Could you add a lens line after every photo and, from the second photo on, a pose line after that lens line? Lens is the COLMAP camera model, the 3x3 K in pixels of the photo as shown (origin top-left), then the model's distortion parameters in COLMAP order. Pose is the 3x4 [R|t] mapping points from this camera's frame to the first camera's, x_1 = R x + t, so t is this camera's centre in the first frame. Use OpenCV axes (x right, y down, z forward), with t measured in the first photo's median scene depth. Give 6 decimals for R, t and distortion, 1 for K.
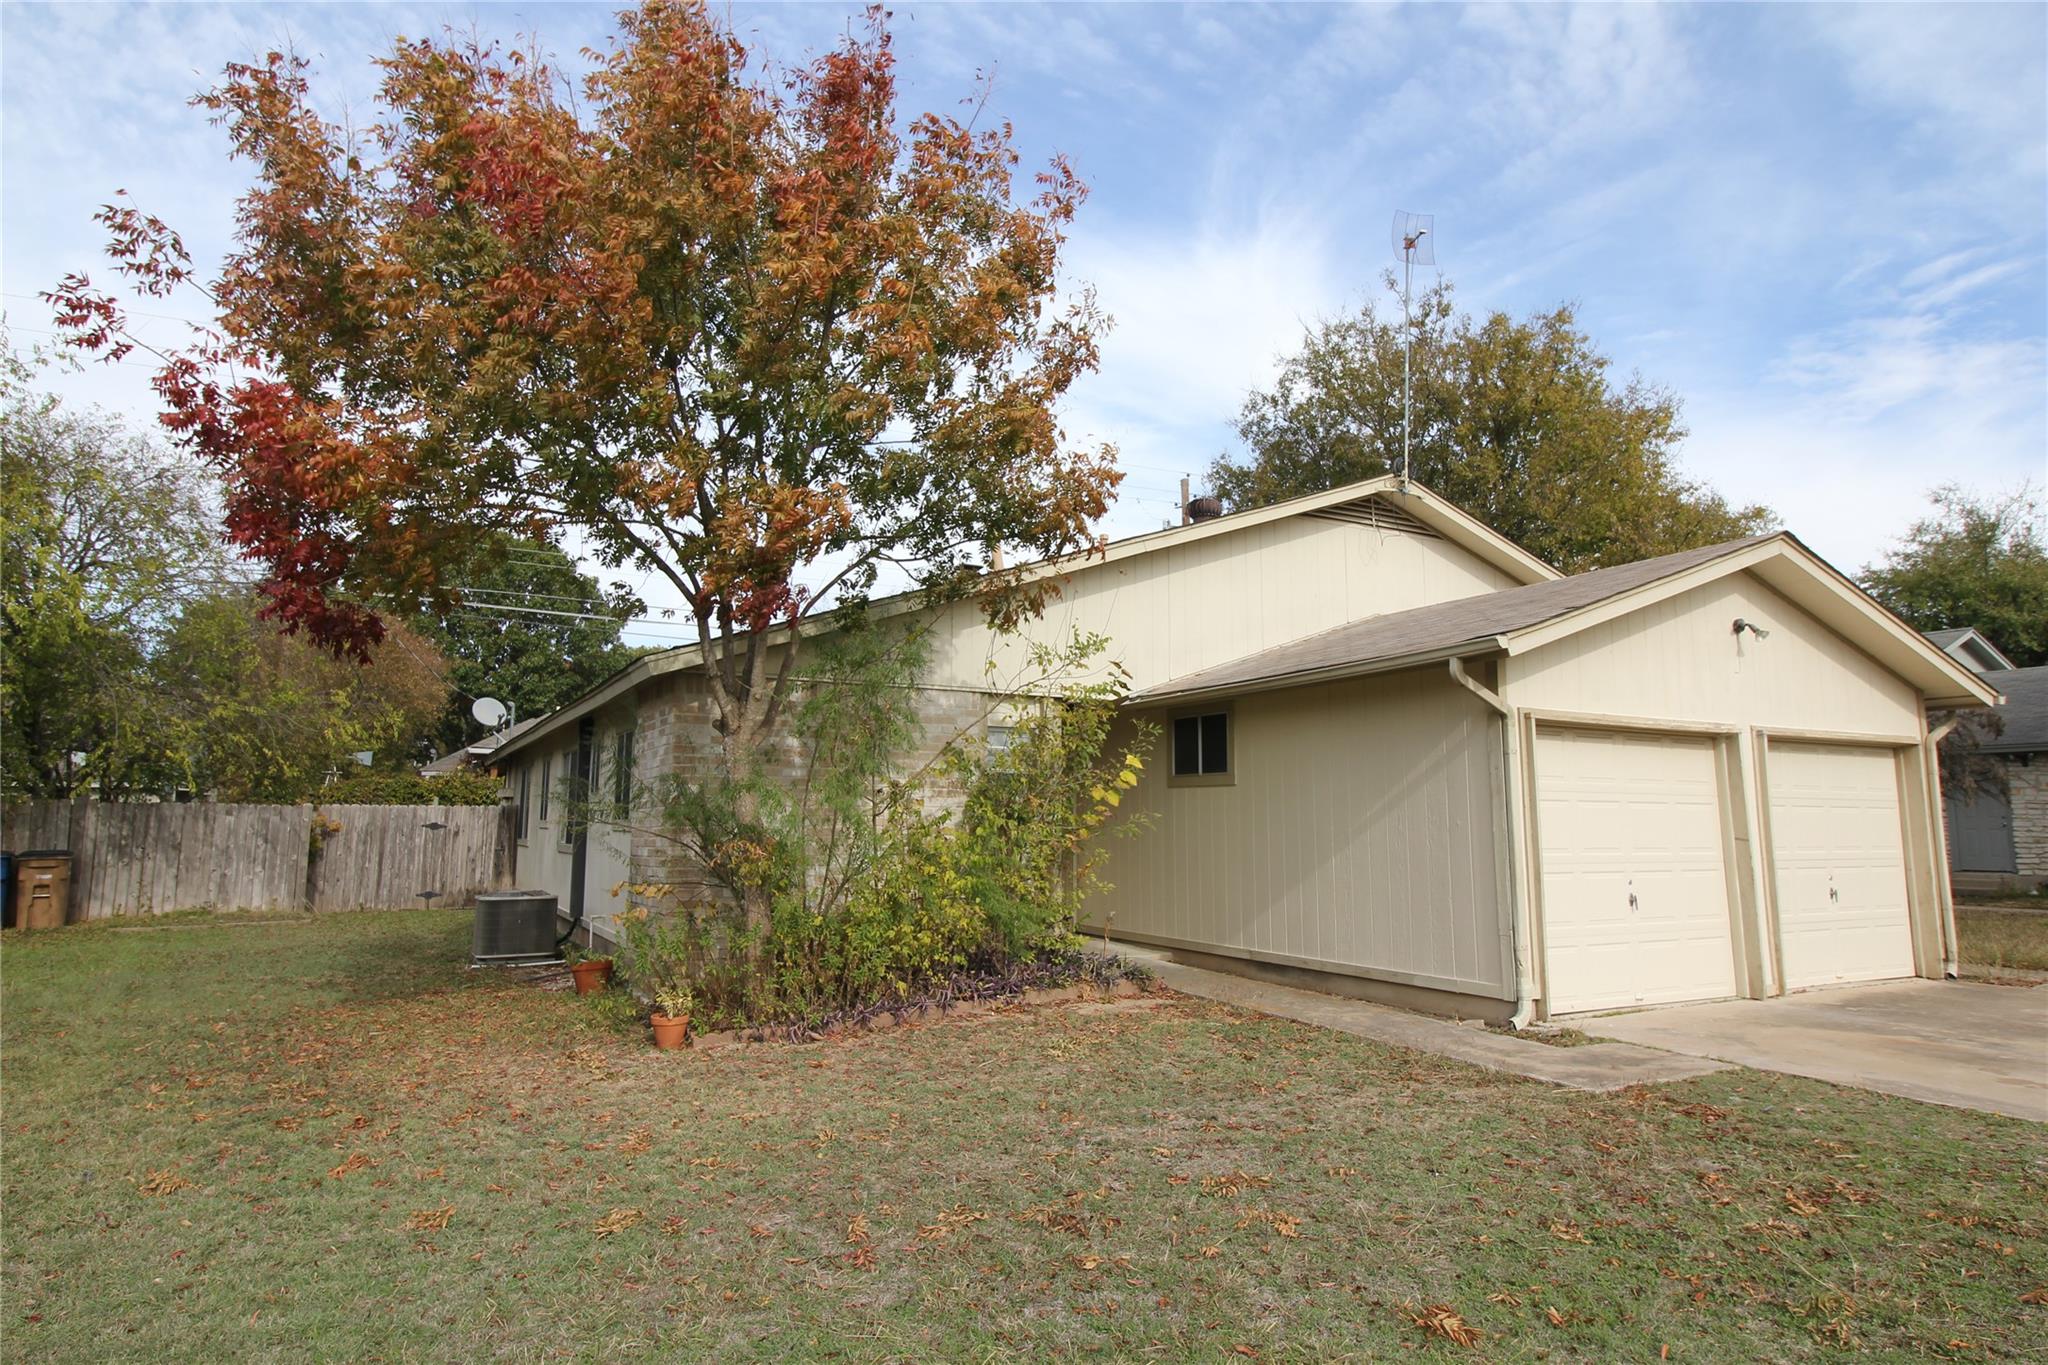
lens RADIAL K [[1242.9, 0, 1024.0], [0, 1242.9, 682.5], [0, 0, 1]] dist [-0.003962, -0.005570]
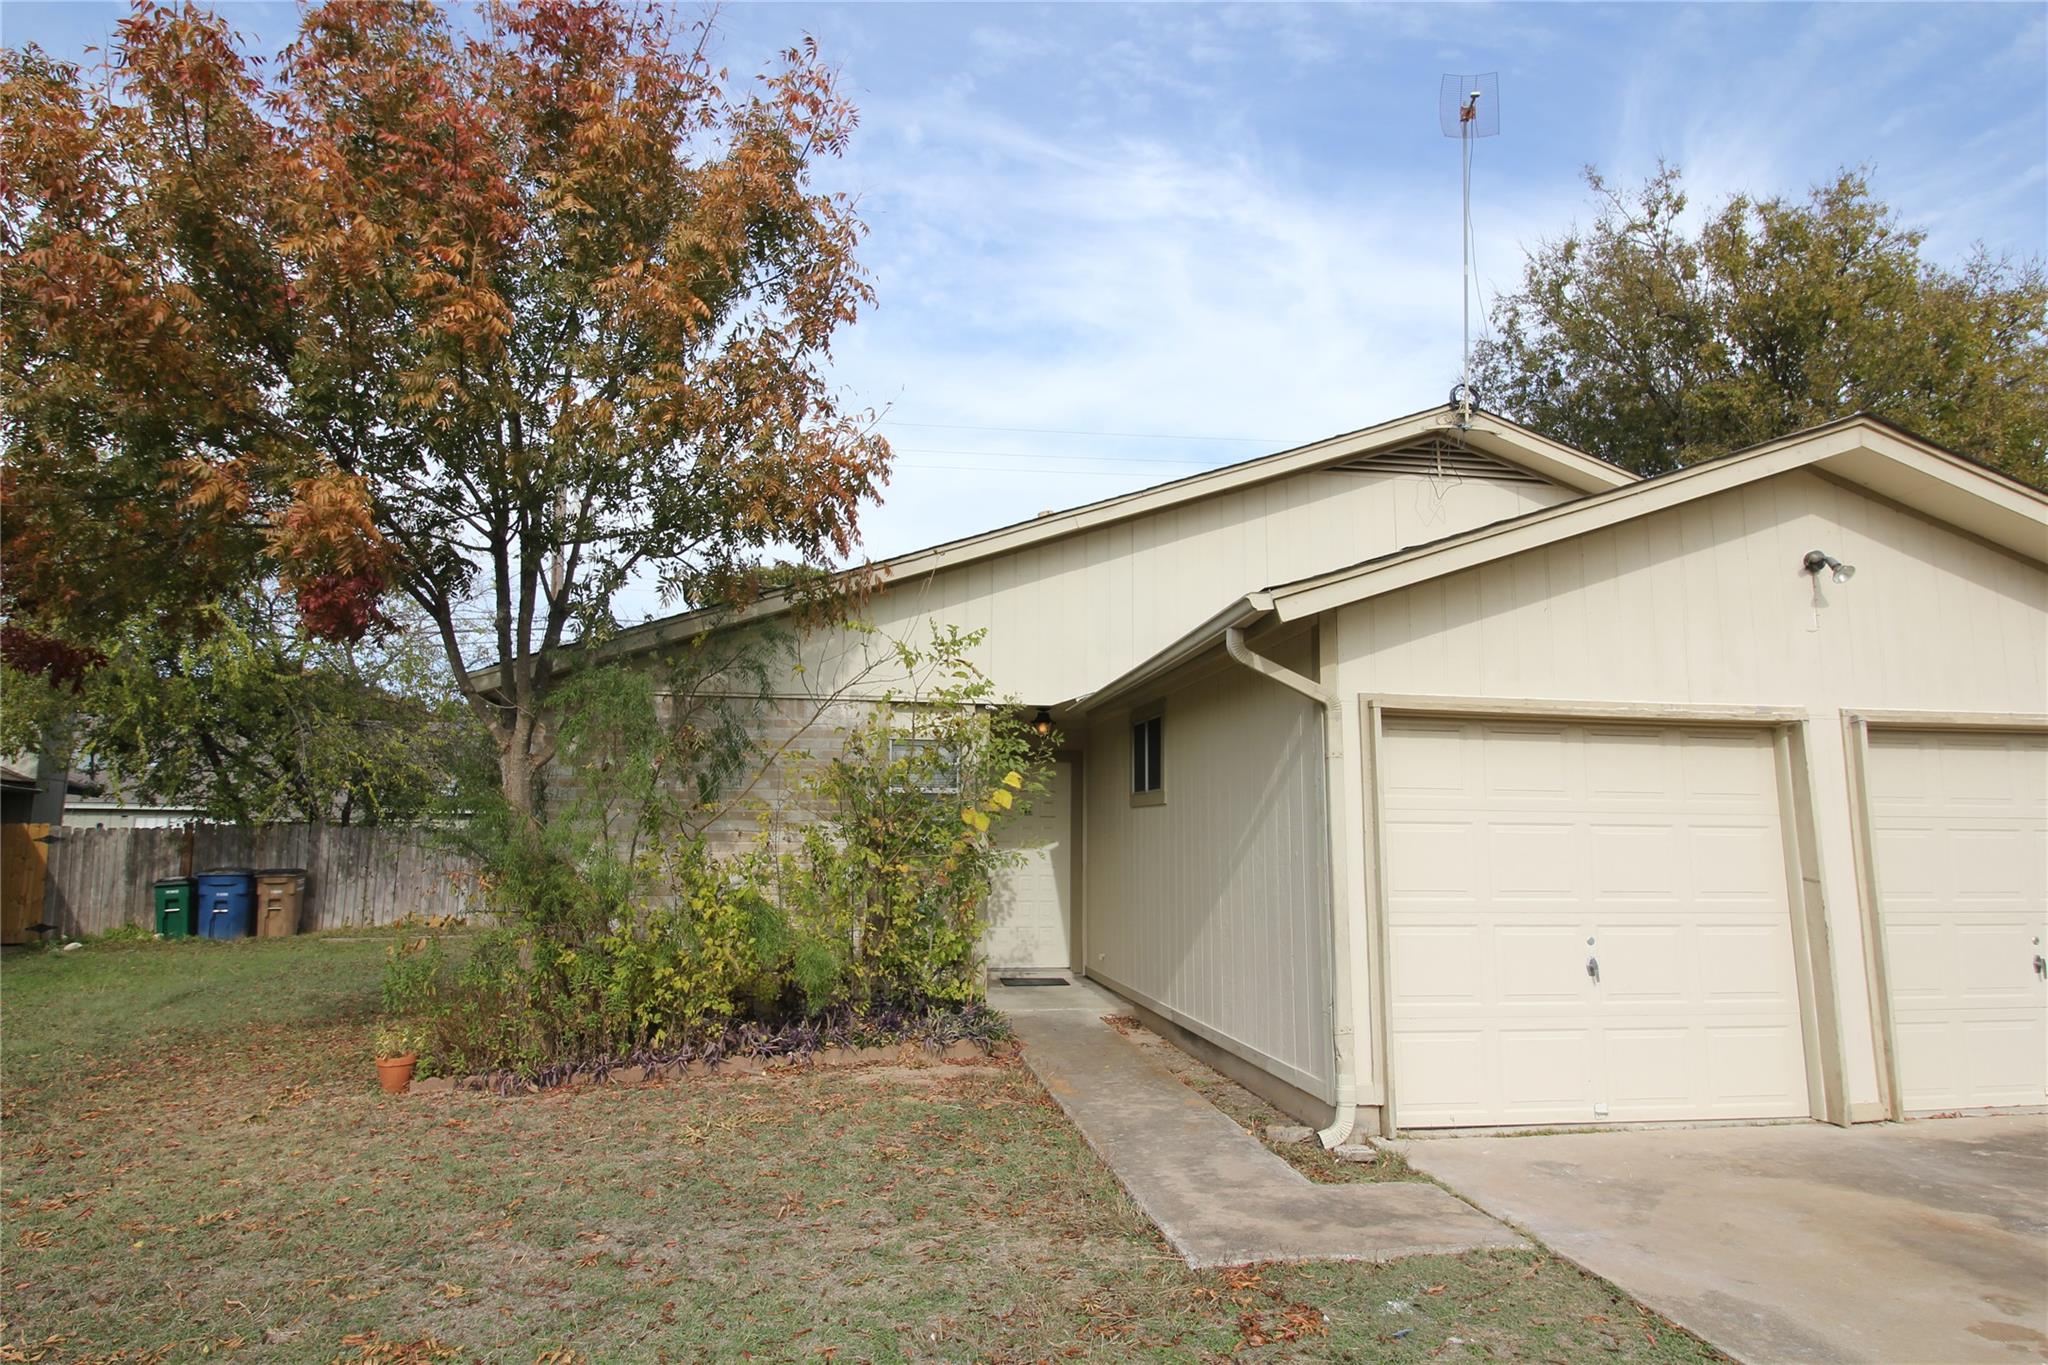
lens RADIAL K [[1242.9, 0, 1024.0], [0, 1242.9, 682.5], [0, 0, 1]] dist [-0.003962, -0.005570]
pose [[0.940591, -0.040950, -0.337063, 0.260999], [0.035265, 0.999114, -0.022976, 0.013388], [0.337705, 0.009725, 0.941202, 0.147332]]
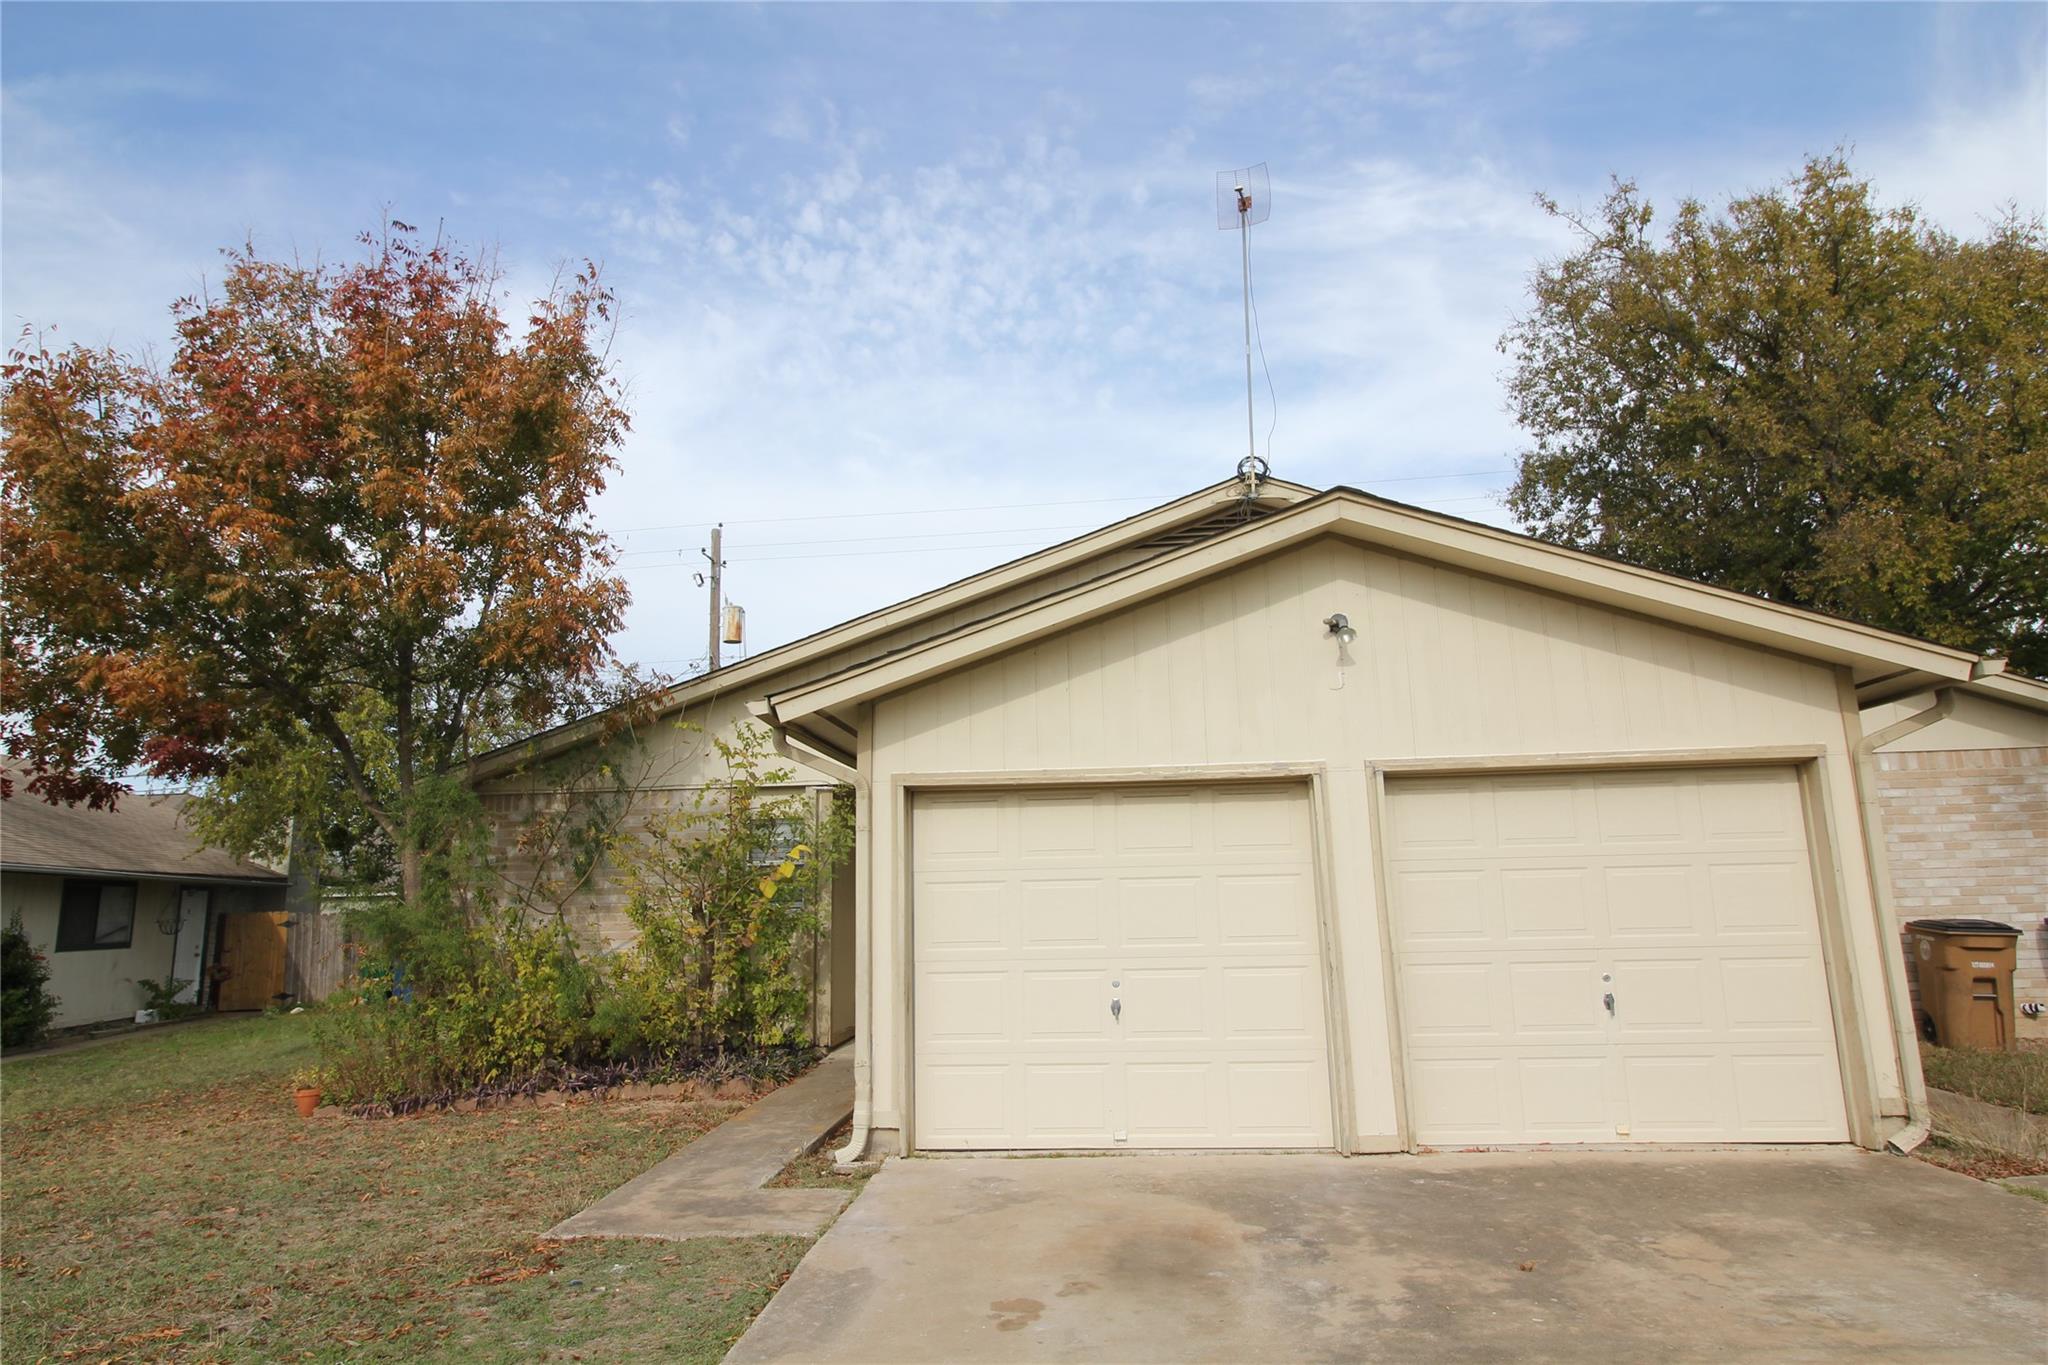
lens RADIAL K [[1269.0, 0, 1067.4], [0, 1269.0, 697.5], [0, 0, 1]] dist [0.038358, -0.075296]
pose [[0.827449, -0.113594, -0.549932, 0.556102], [0.092990, 0.993523, -0.065306, 0.020064], [0.553788, 0.002899, 0.832652, 0.197416]]
